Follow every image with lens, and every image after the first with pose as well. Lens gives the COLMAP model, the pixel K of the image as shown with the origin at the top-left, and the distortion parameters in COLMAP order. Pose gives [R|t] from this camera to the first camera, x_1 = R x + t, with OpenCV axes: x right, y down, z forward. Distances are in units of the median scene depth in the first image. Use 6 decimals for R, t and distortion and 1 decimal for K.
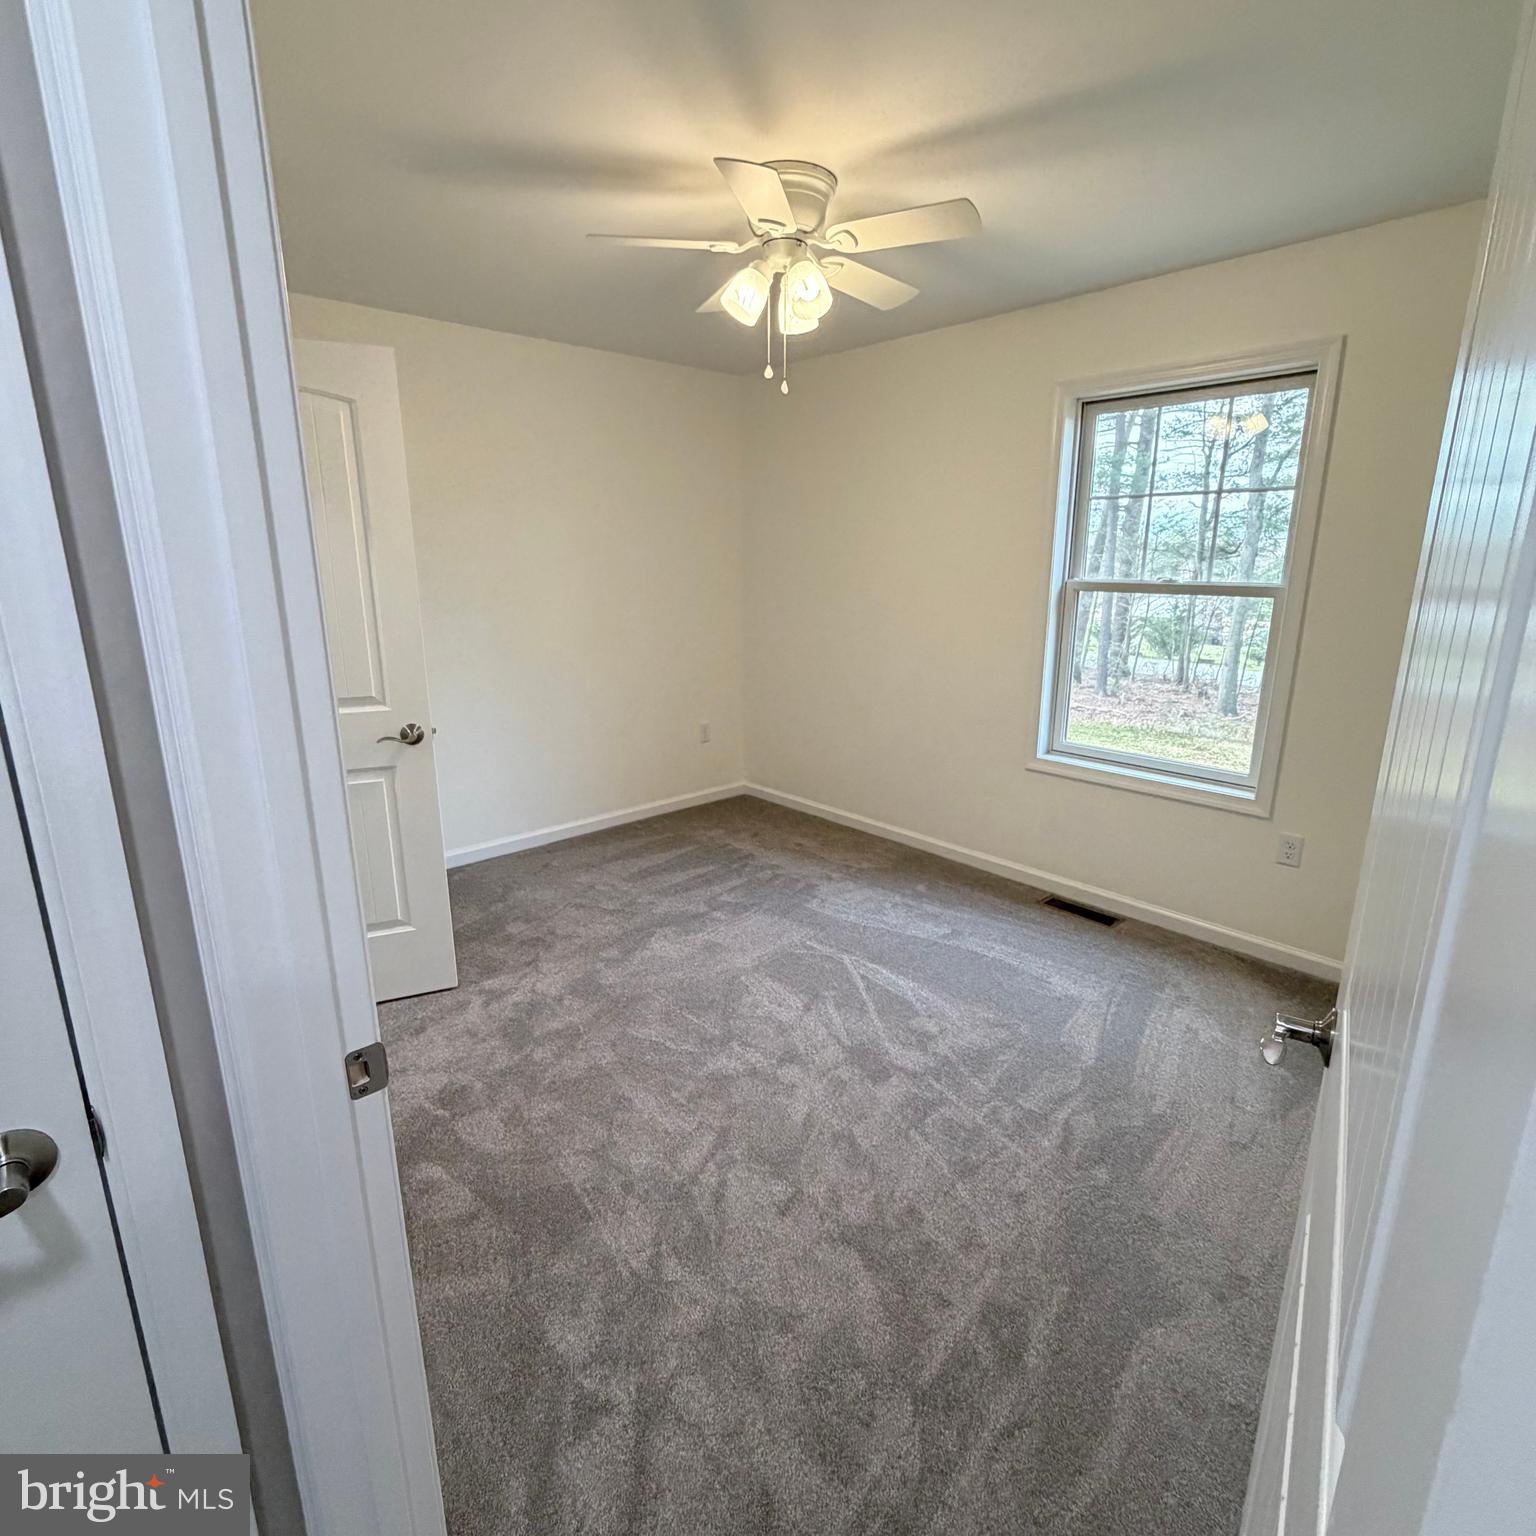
lens RADIAL K [[808.7, 0, 764.4], [0, 808.7, 771.6], [0, 0, 1]] dist [-0.000867, 0.000234]
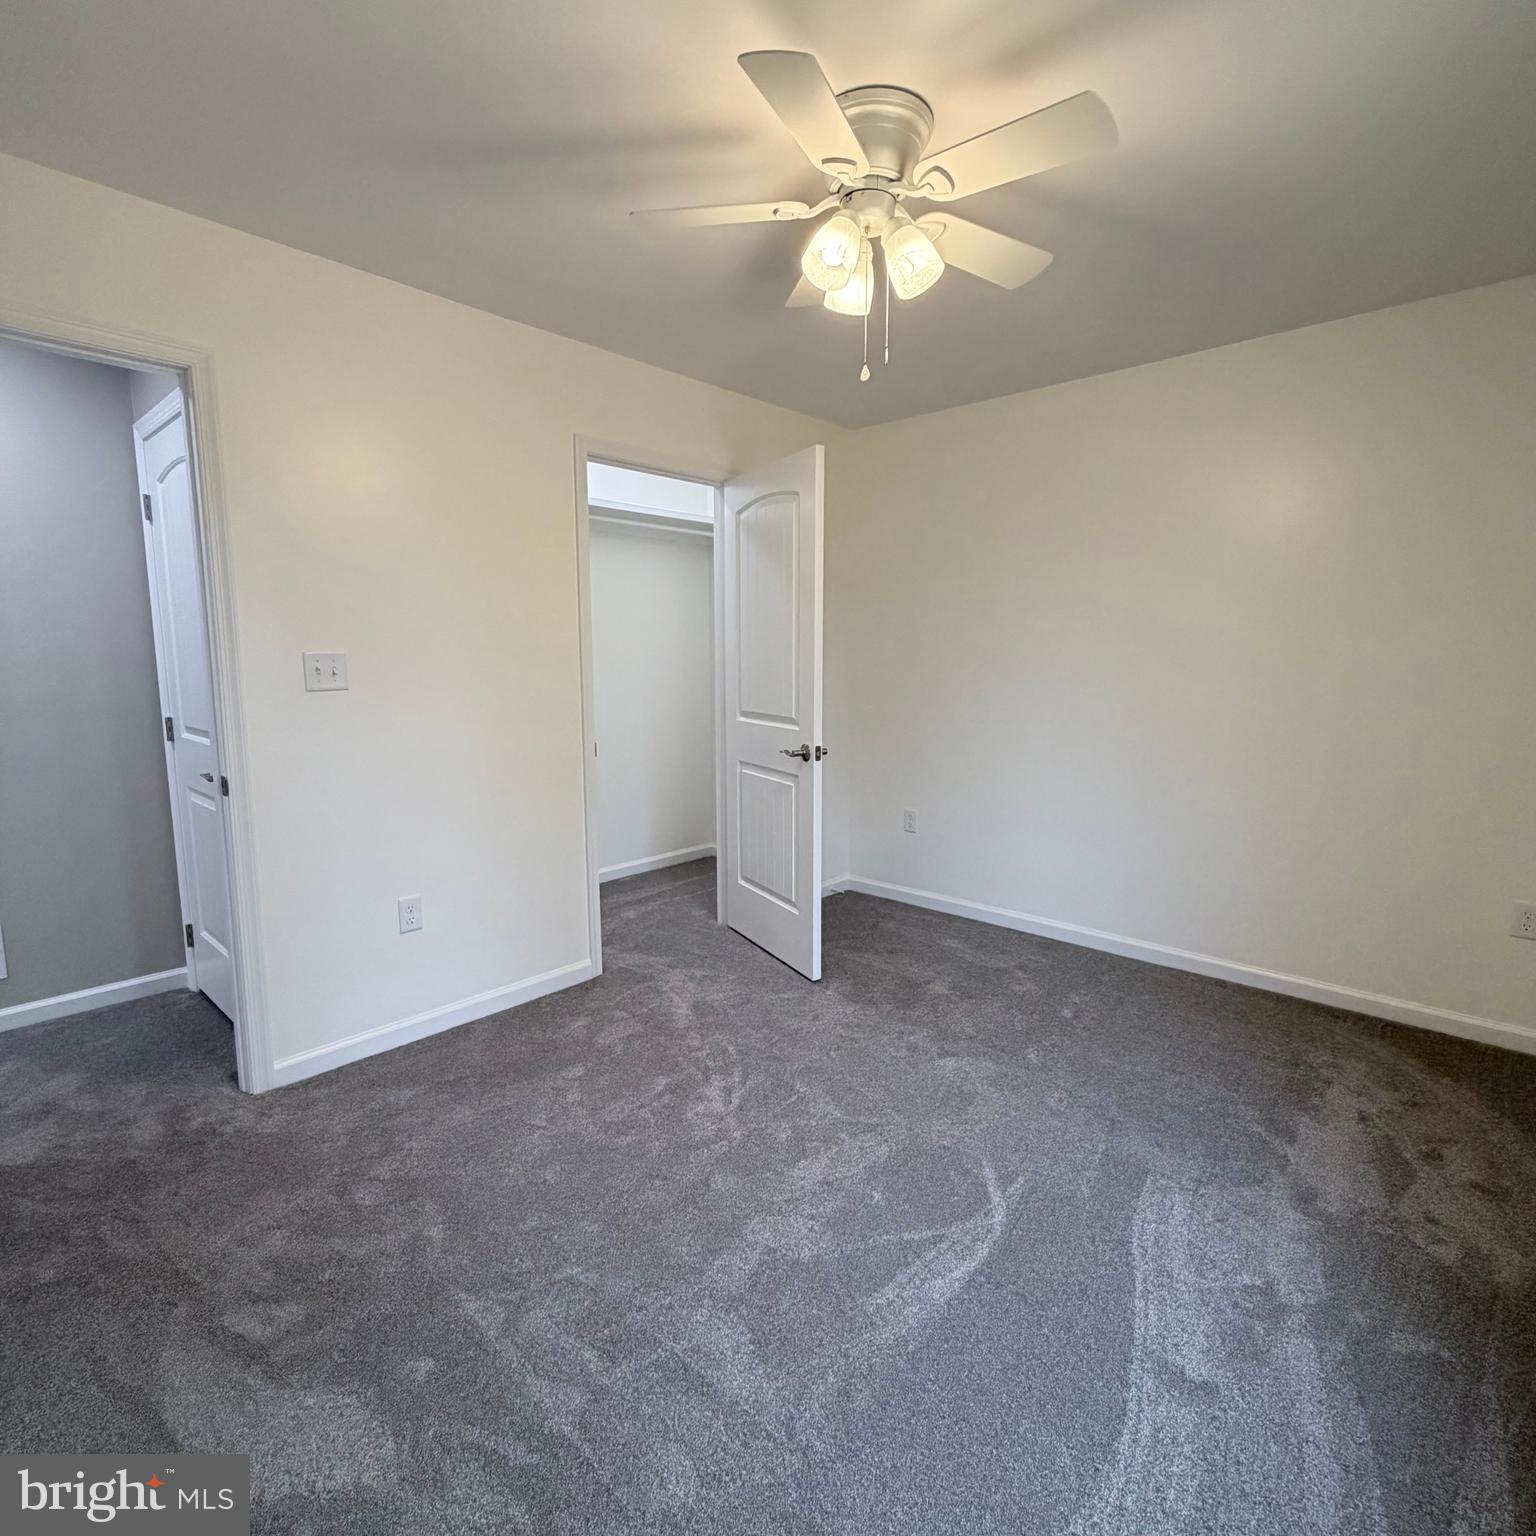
lens RADIAL K [[816.6, 0, 766.4], [0, 816.6, 756.3], [0, 0, 1]] dist [-0.003251, -0.000802]
pose [[0.086935, 0.132423, -0.987373, 0.733201], [-0.257648, 0.960394, 0.106120, -0.147874], [0.962320, 0.245169, 0.117610, 0.750142]]
